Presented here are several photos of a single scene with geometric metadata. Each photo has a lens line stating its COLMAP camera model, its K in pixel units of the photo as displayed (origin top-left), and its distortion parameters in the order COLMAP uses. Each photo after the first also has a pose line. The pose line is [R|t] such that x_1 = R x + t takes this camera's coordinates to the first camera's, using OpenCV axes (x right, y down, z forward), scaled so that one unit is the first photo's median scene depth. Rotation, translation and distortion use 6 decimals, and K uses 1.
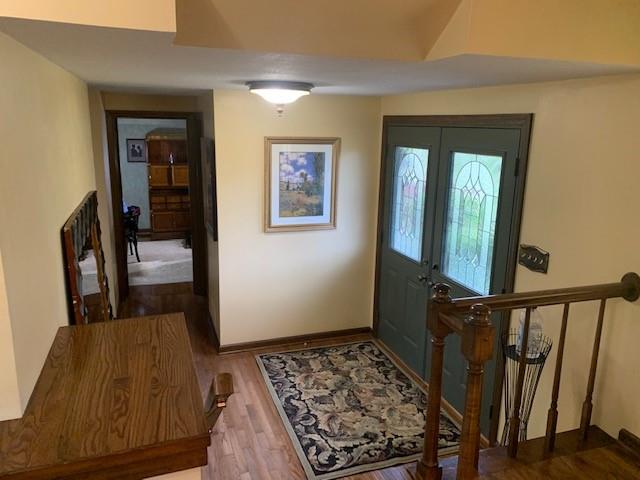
lens RADIAL K [[498.0, 0, 320.0], [0, 498.0, 240.0], [0, 0, 1]] dist [-0.003445, -0.002240]
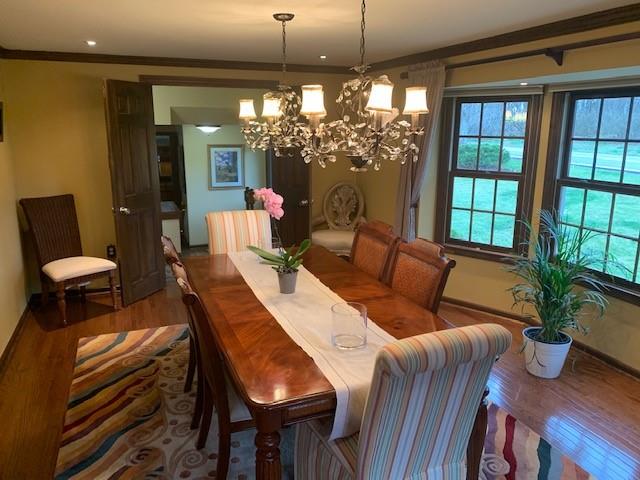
lens RADIAL K [[498.0, 0, 320.0], [0, 498.0, 240.0], [0, 0, 1]] dist [-0.003445, -0.002240]
pose [[0.999207, -0.017475, 0.035770, 0.276946], [0.017530, 0.999846, -0.001232, 0.206164], [-0.035743, 0.001858, 0.999359, -1.110499]]
